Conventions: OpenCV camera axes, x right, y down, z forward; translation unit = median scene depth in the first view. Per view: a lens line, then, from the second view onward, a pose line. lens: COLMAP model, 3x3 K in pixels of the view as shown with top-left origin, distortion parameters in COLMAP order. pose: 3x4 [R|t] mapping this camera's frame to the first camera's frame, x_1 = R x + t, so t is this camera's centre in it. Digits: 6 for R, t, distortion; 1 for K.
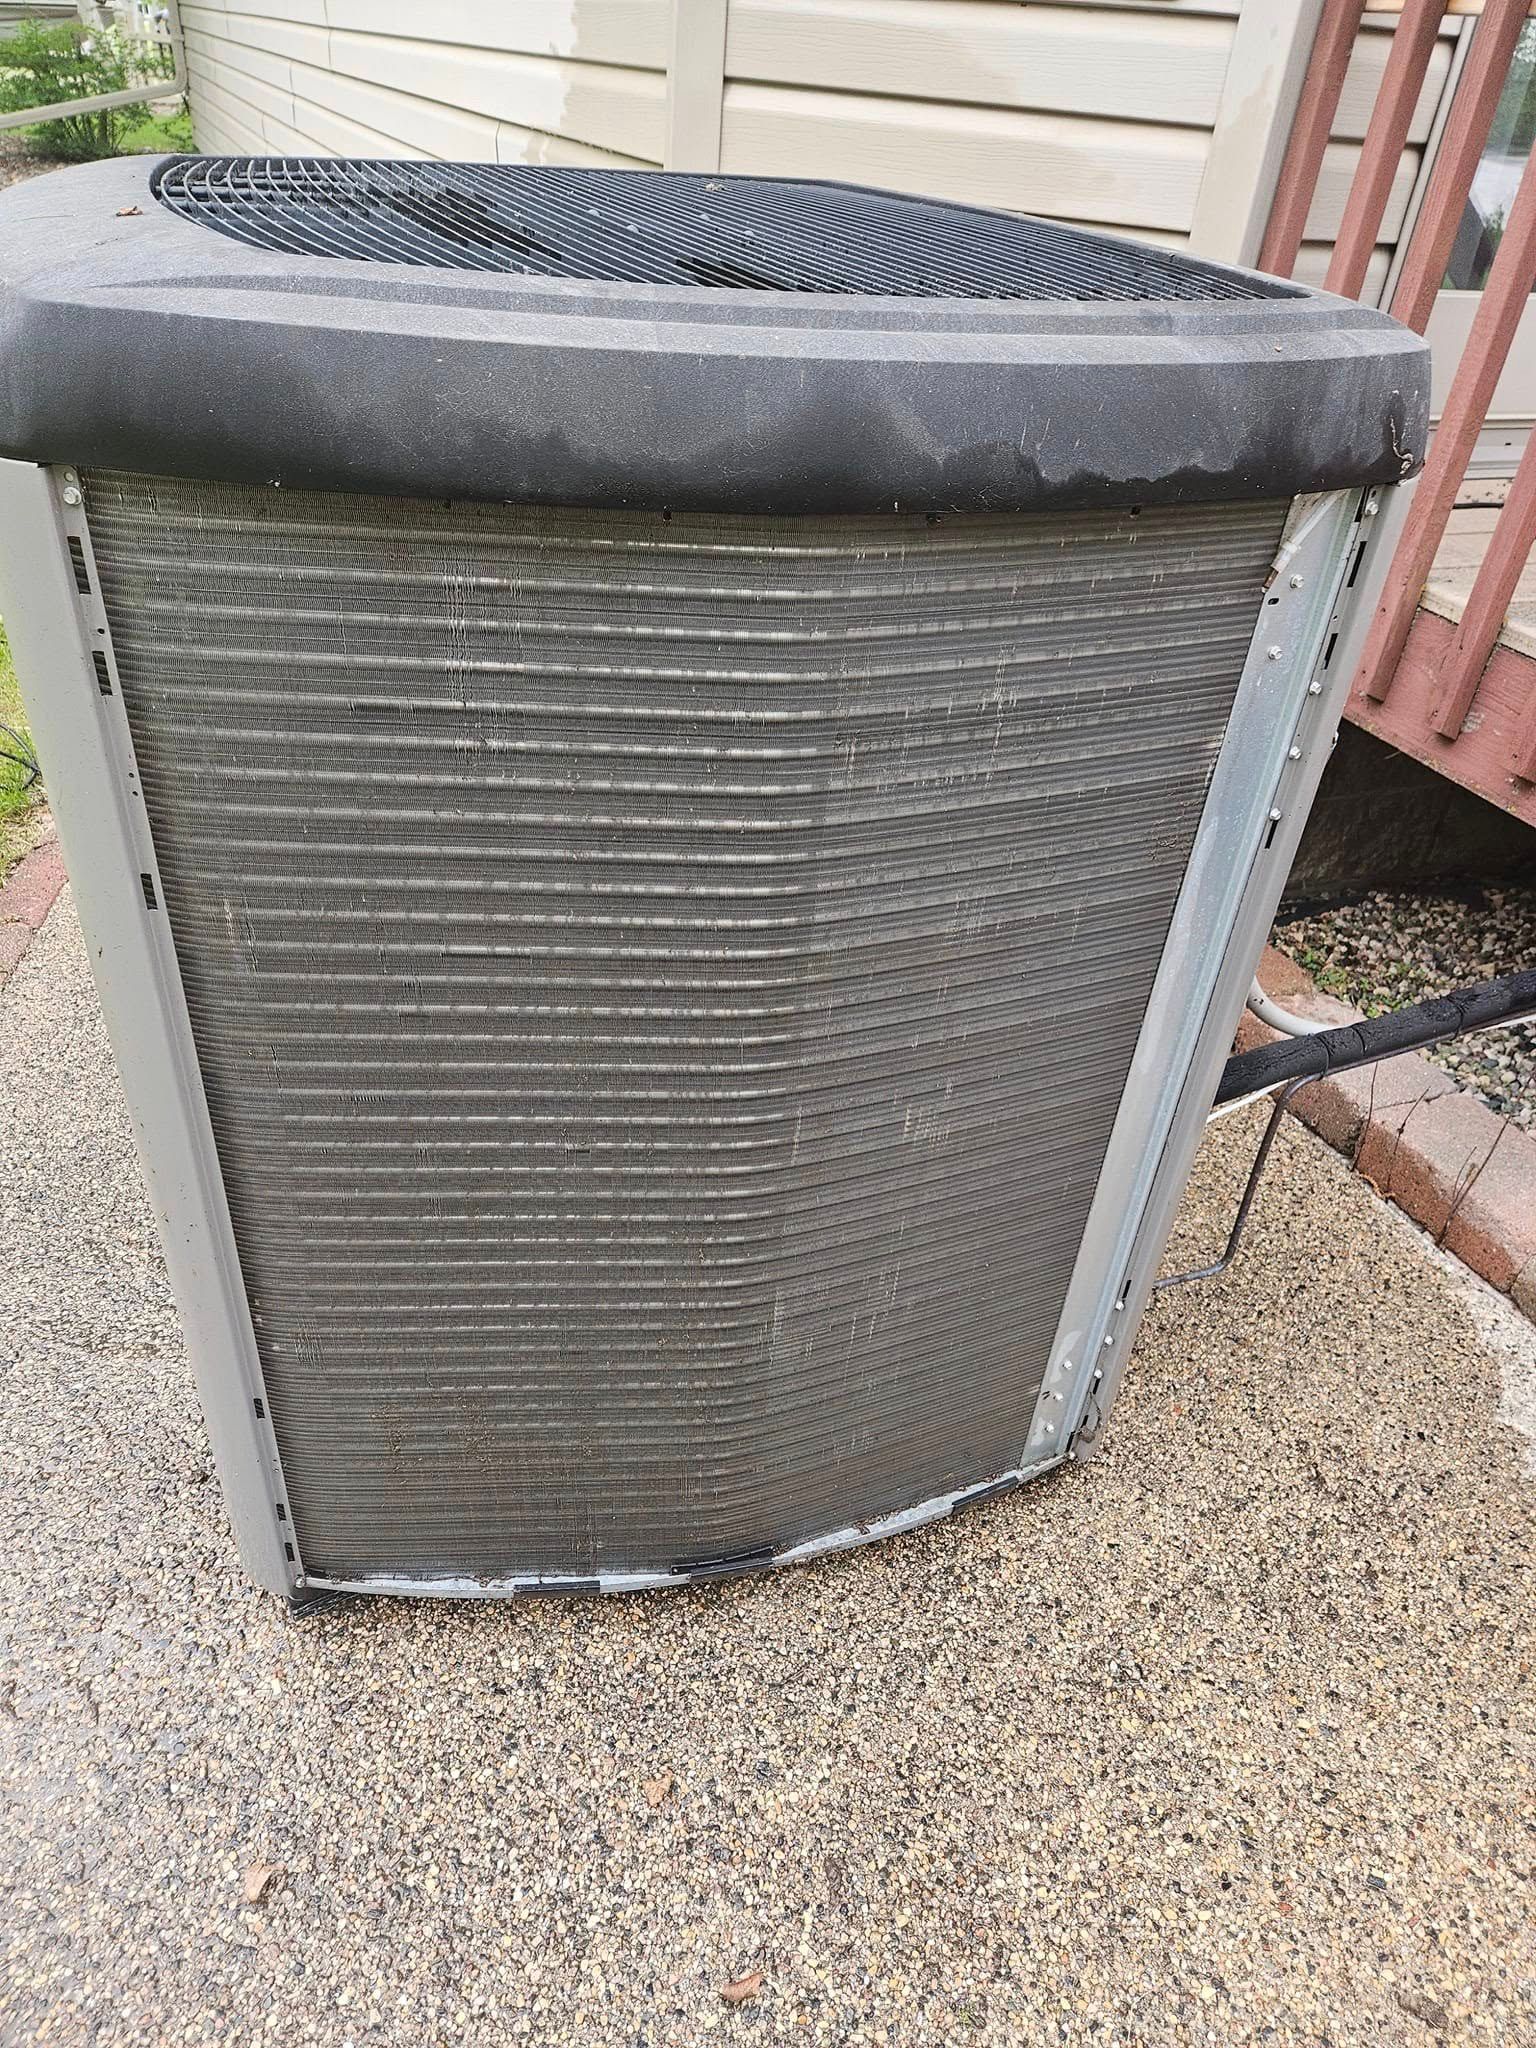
lens RADIAL K [[1396.2, 0, 739.3], [0, 1396.2, 1001.0], [0, 0, 1]] dist [0.068319, -0.058790]
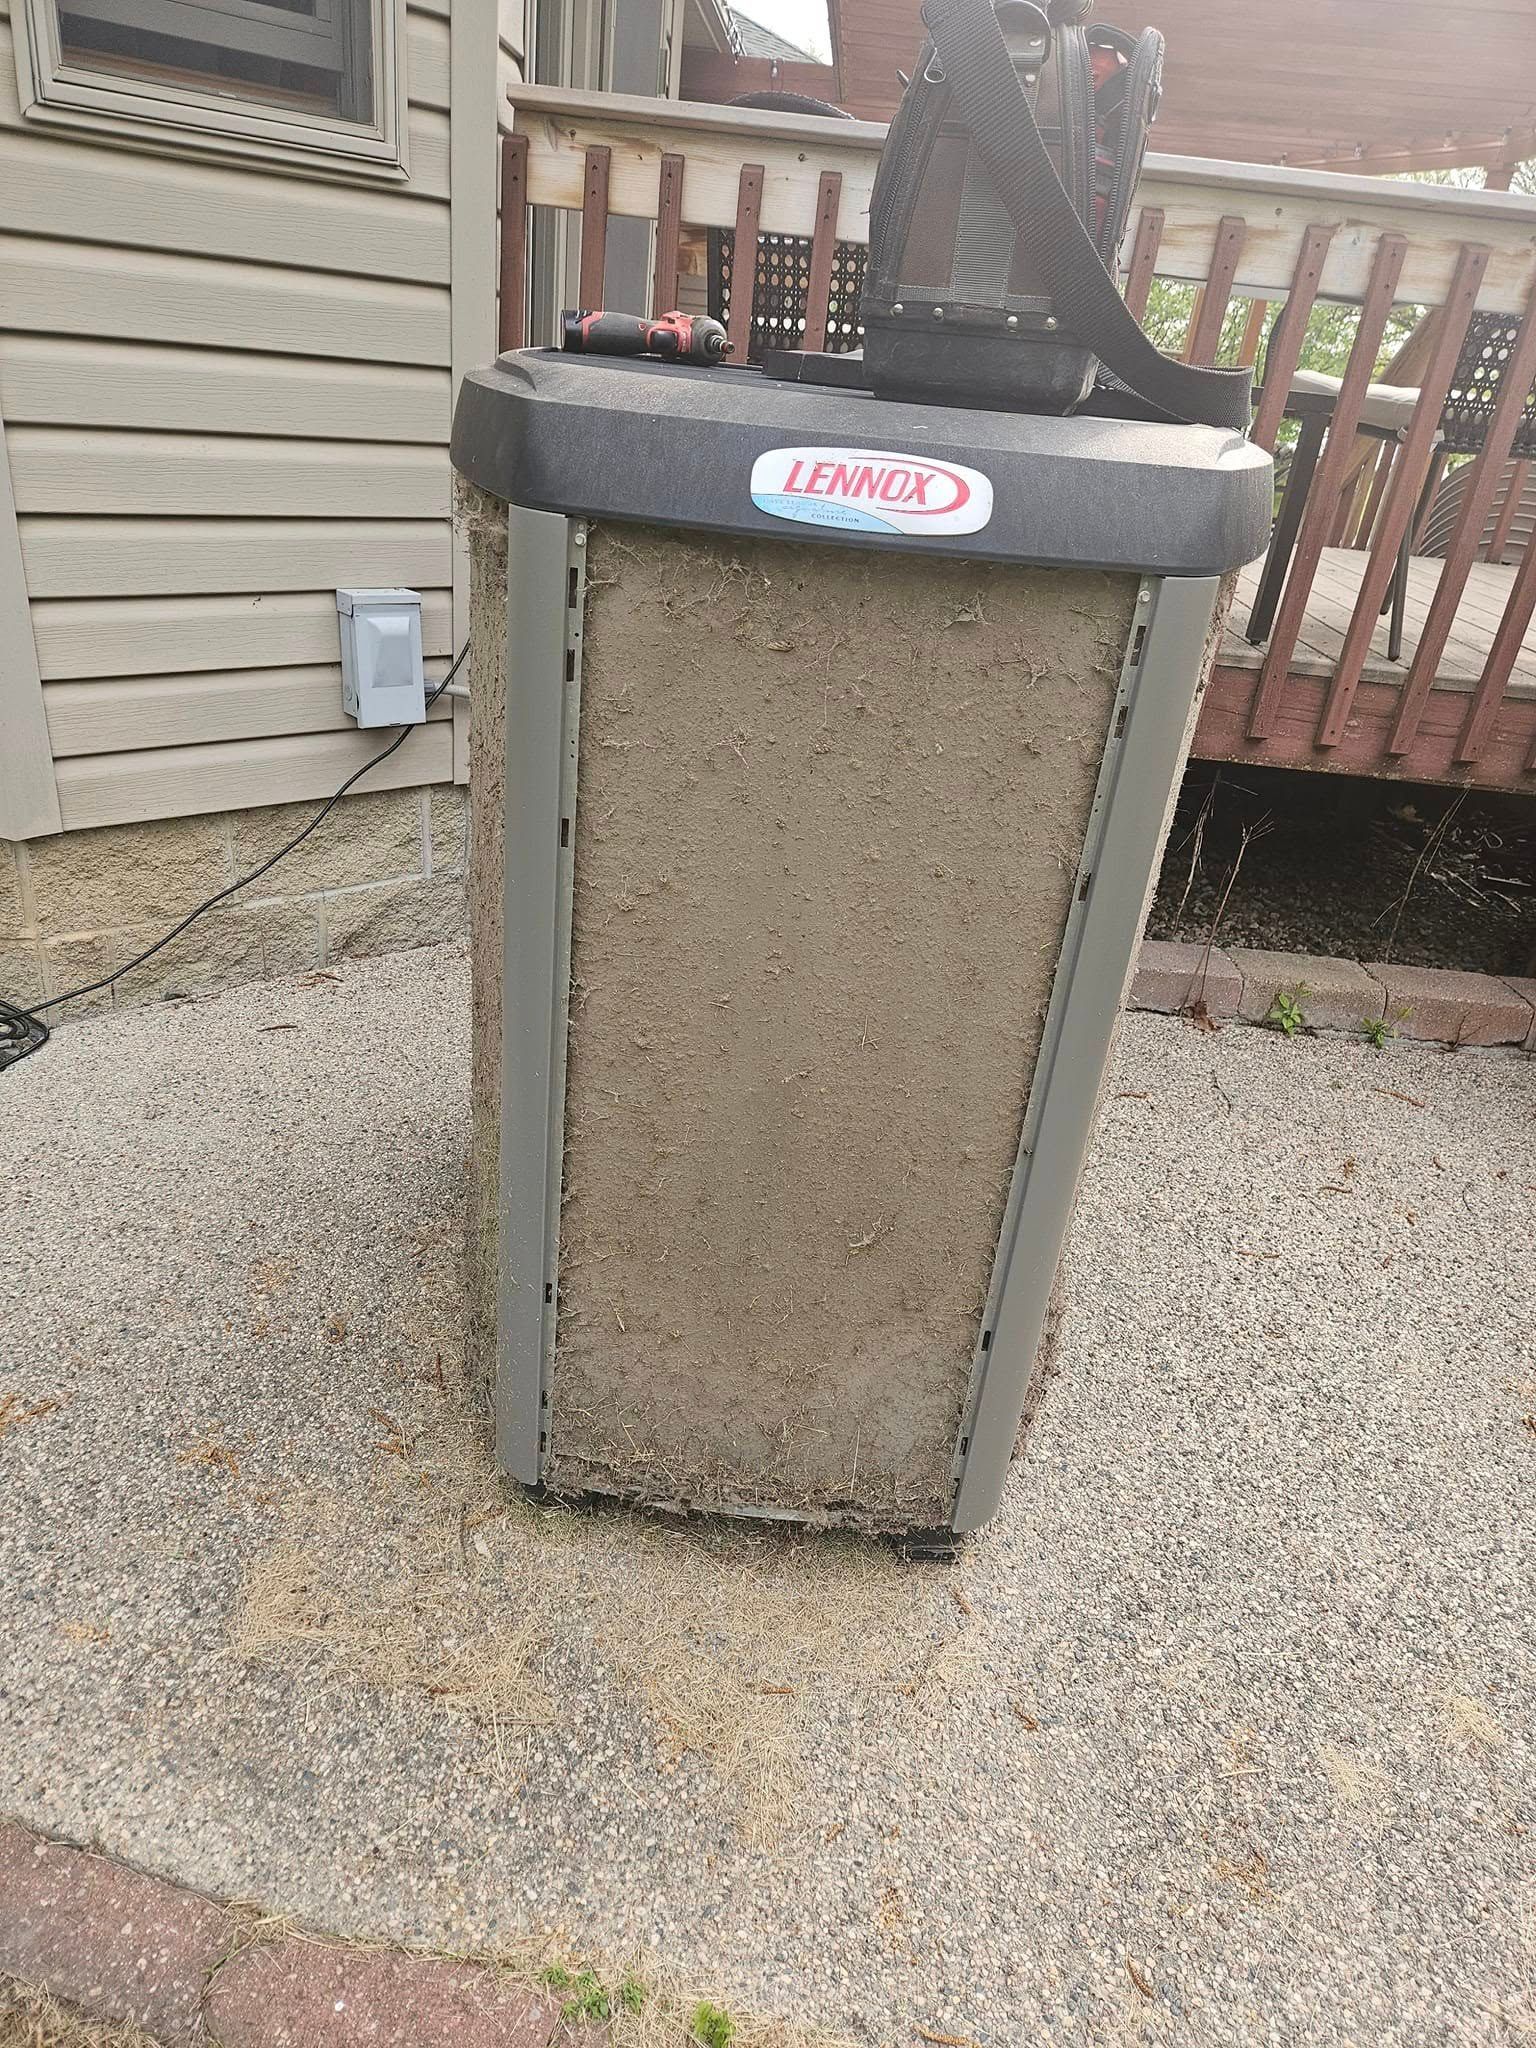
lens RADIAL K [[1387.2, 0, 719.5], [0, 1387.2, 1028.4], [0, 0, 1]] dist [0.073896, -0.059601]
pose [[0.452024, -0.433394, 0.779643, -1.266414], [0.452662, 0.864582, 0.218164, -0.331725], [-0.768616, 0.254300, 0.586993, 0.399333]]
